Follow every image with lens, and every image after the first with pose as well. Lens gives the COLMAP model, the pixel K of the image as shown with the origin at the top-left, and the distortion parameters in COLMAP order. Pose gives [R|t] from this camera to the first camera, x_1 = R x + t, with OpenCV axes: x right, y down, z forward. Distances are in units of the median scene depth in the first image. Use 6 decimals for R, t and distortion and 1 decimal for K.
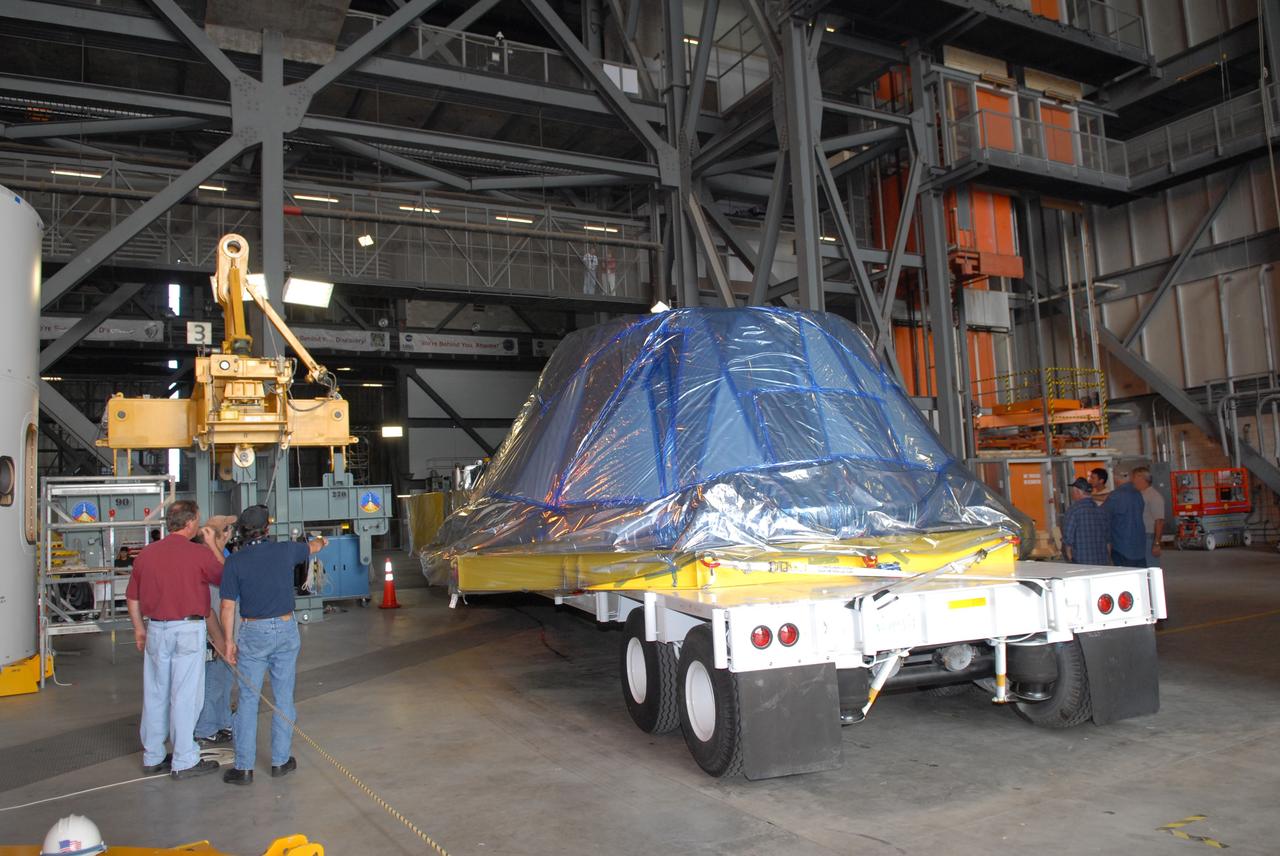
lens RADIAL K [[873.7, 0, 640.0], [0, 873.7, 428.0], [0, 0, 1]] dist [-0.050177, 0.000990]
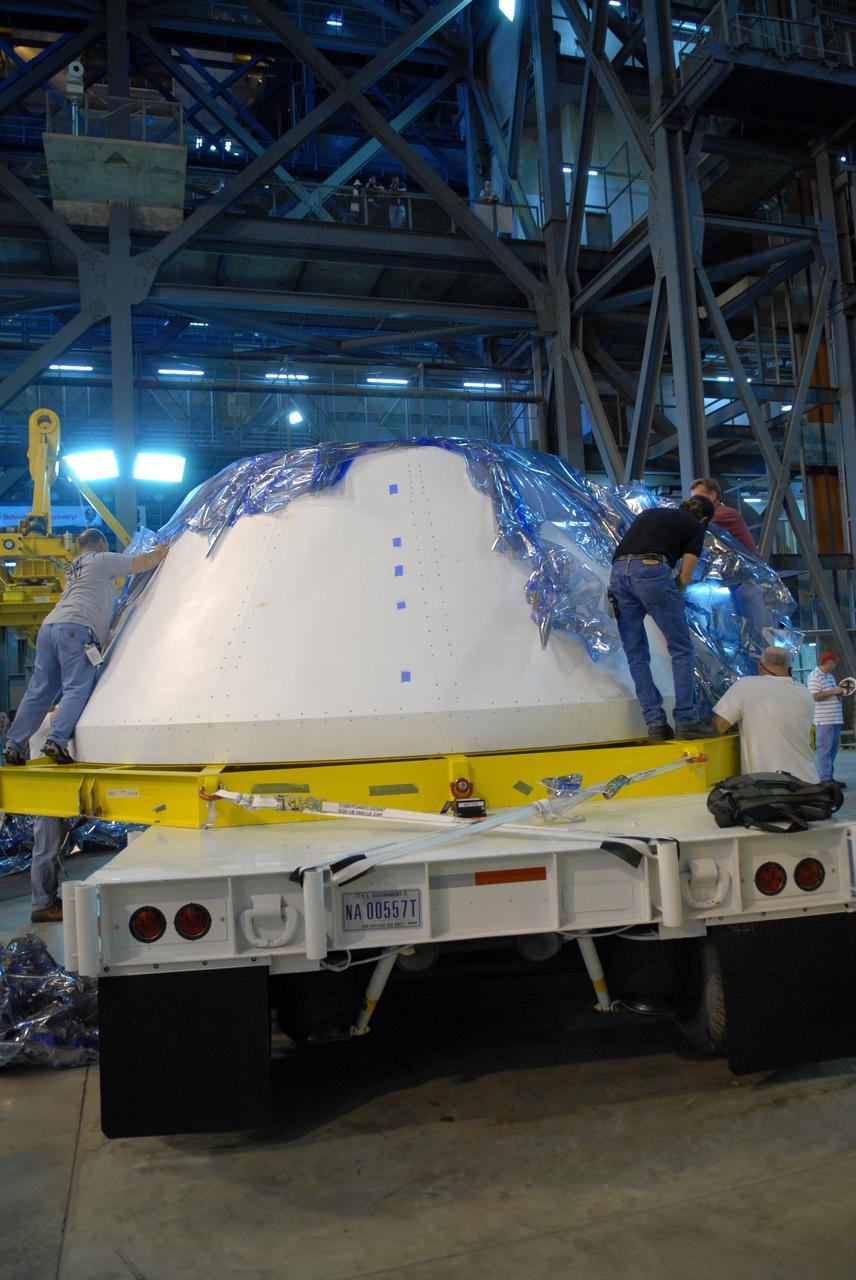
lens RADIAL K [[873.7, 0, 428.0], [0, 873.7, 640.0], [0, 0, 1]] dist [-0.050177, 0.000990]
pose [[0.982881, -0.015441, -0.183592, 0.089667], [0.024521, 0.998580, 0.047287, -0.000142], [0.182602, -0.050979, 0.981864, 0.076925]]
